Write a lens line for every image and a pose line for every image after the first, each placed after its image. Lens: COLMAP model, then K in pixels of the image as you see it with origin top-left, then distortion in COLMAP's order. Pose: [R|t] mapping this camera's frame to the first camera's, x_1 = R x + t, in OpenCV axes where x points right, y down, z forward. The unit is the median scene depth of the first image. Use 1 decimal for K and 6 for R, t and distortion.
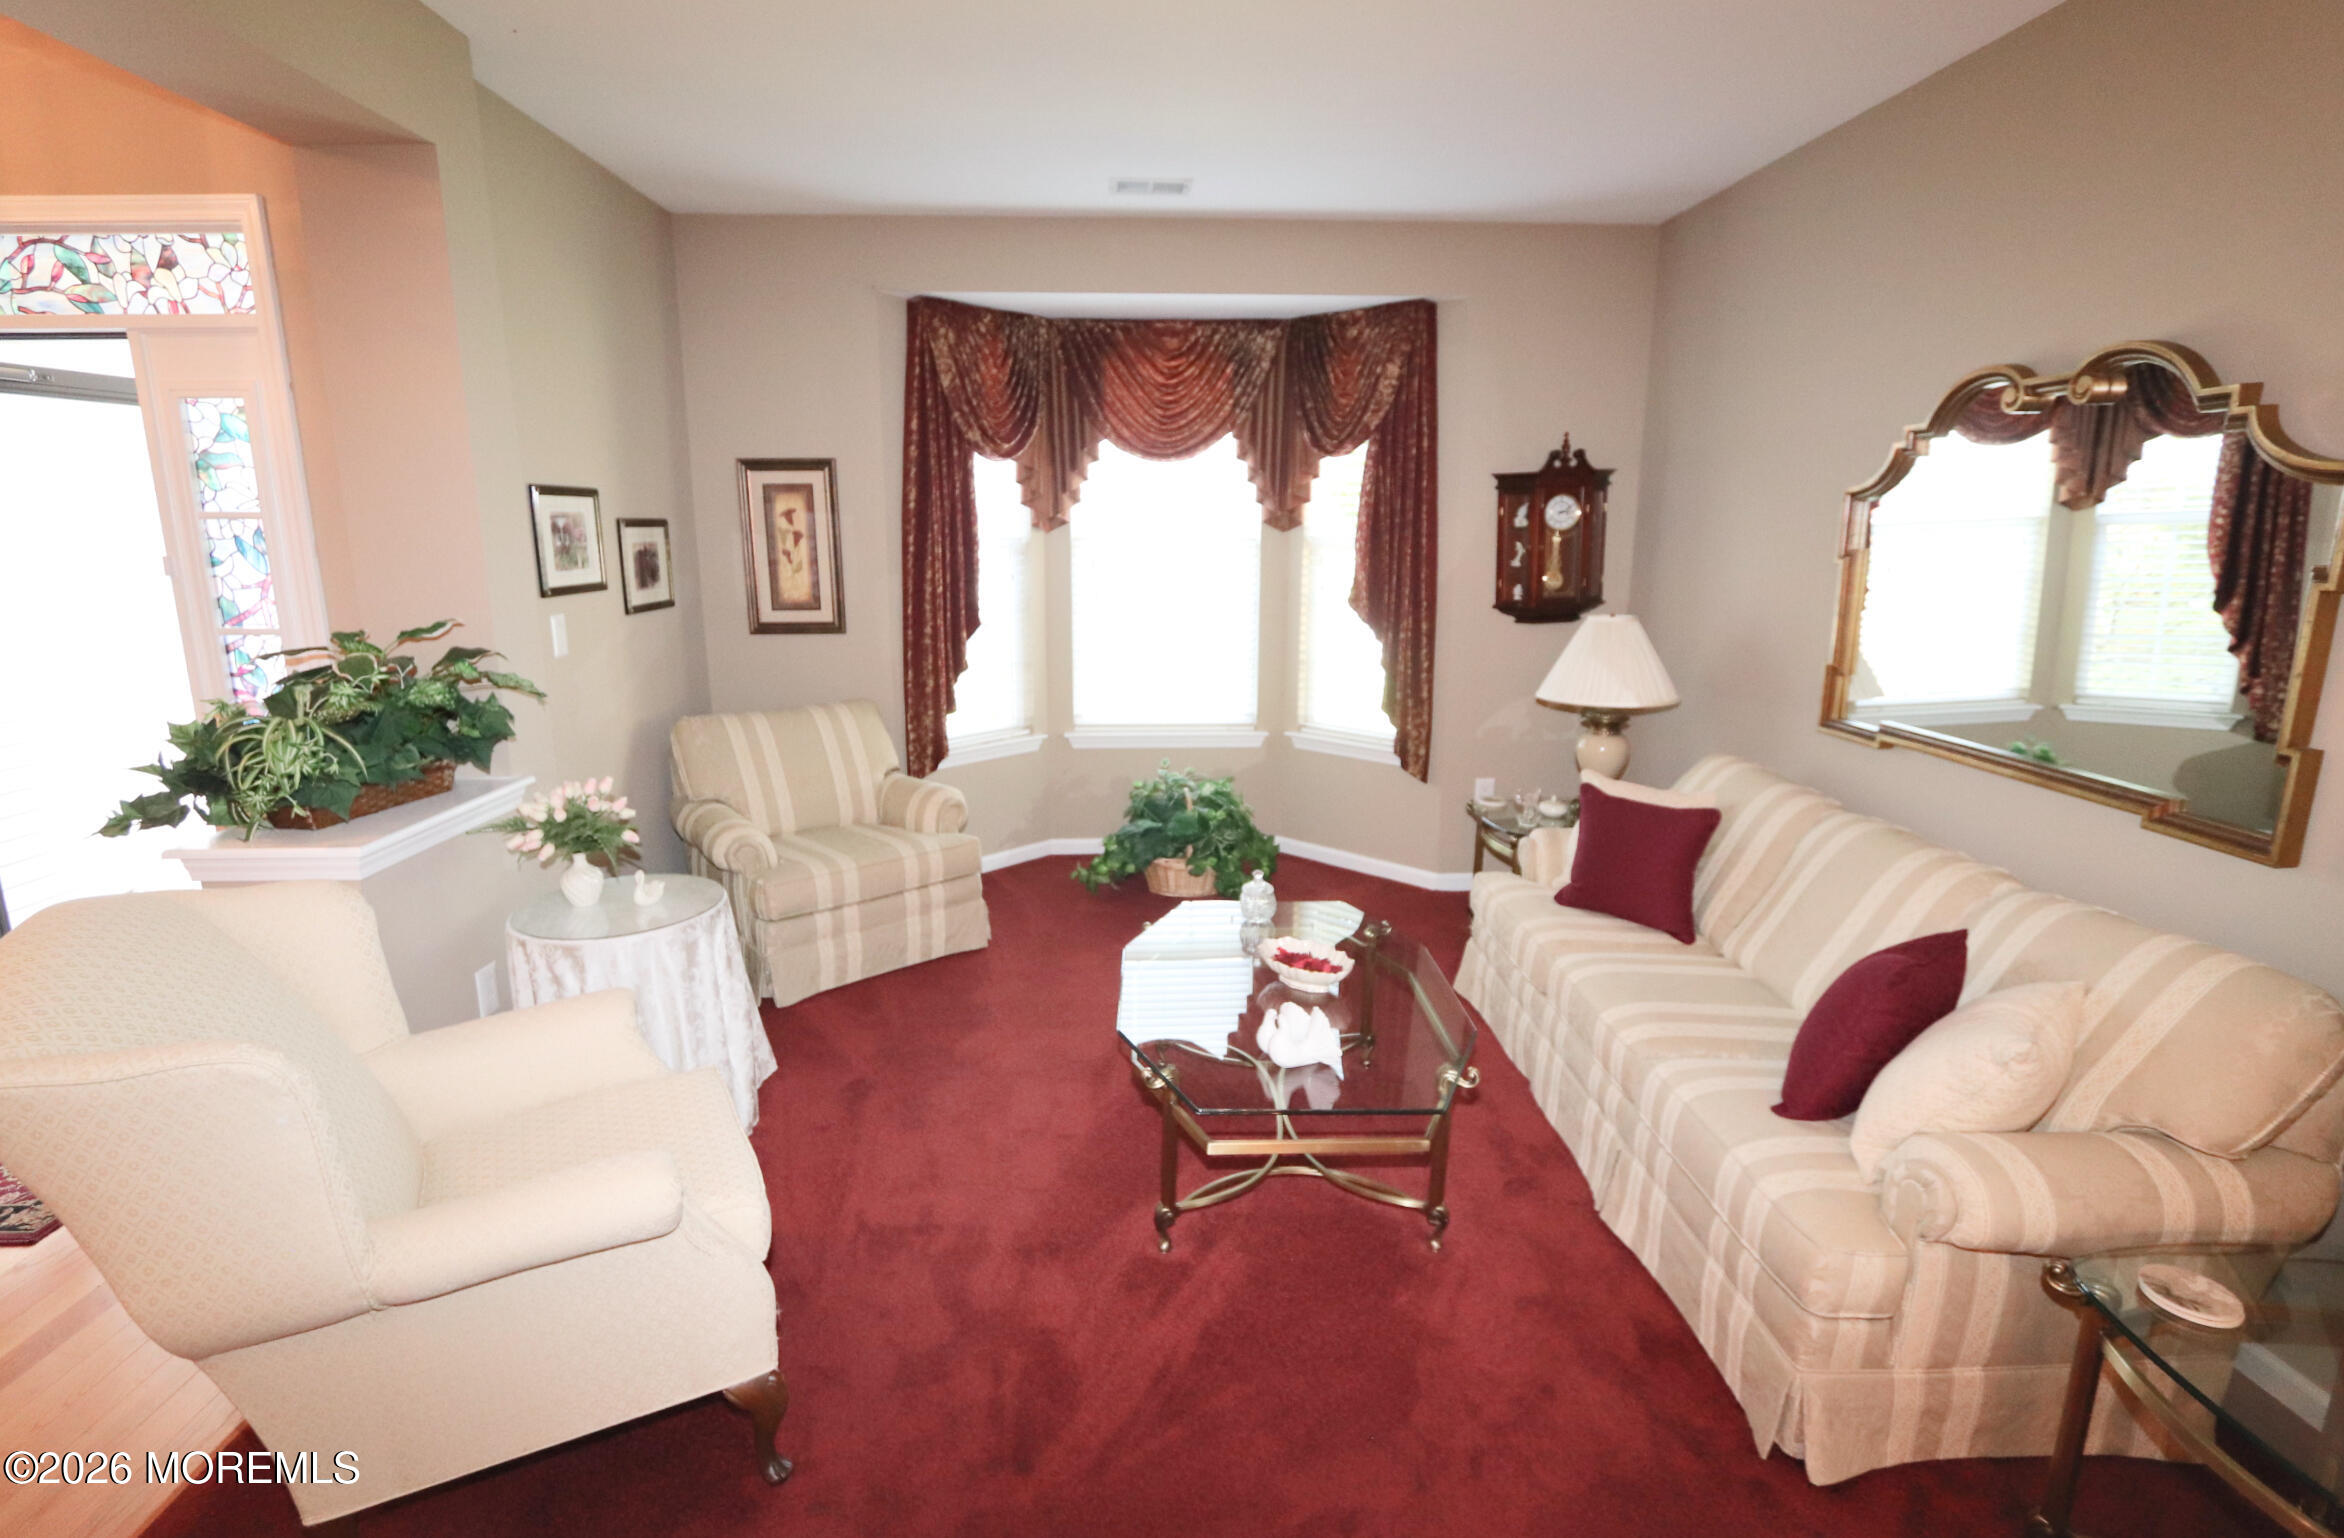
lens RADIAL K [[1103.8, 0, 1171.9], [0, 1103.8, 737.4], [0, 0, 1]] dist [-0.001797, 0.000867]
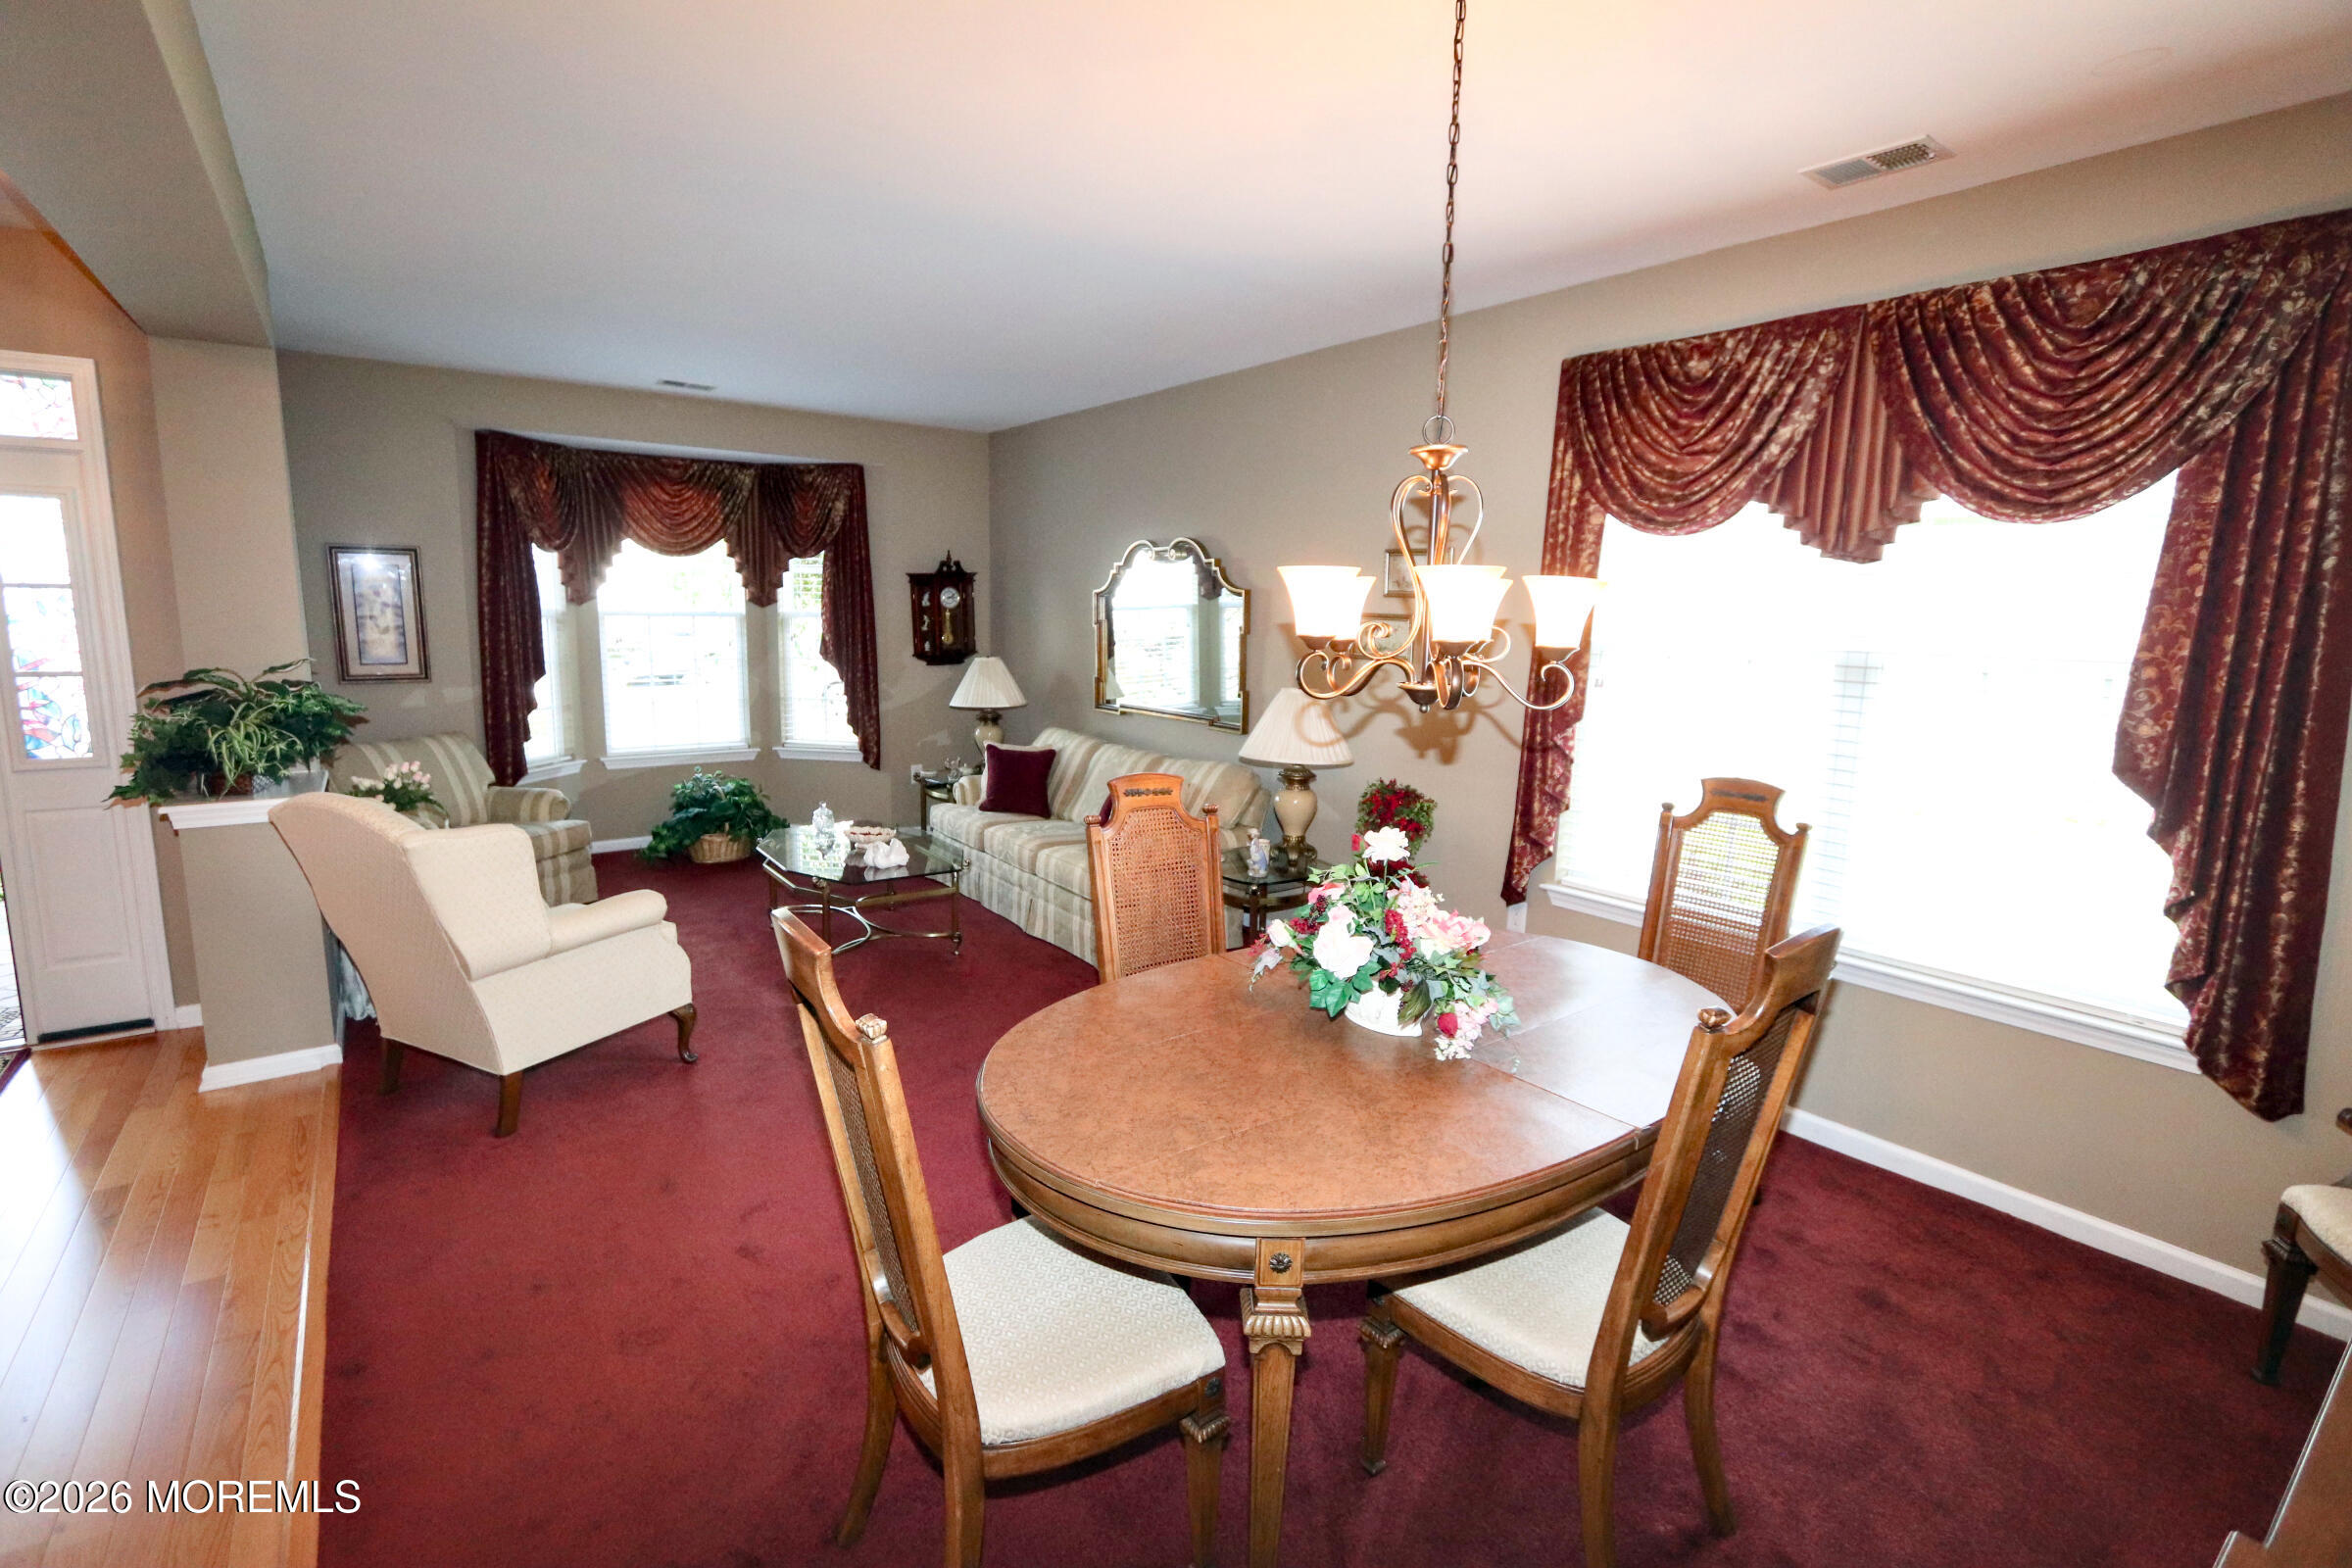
lens RADIAL K [[1074.0, 0, 1176.0], [0, 1074.0, 784.0], [0, 0, 1]] dist [-0.000303, 0.000238]
pose [[0.821133, -0.081139, 0.564939, -0.295837], [0.094140, 0.995540, 0.006151, 0.095073], [-0.562919, 0.048132, 0.825110, -0.500551]]
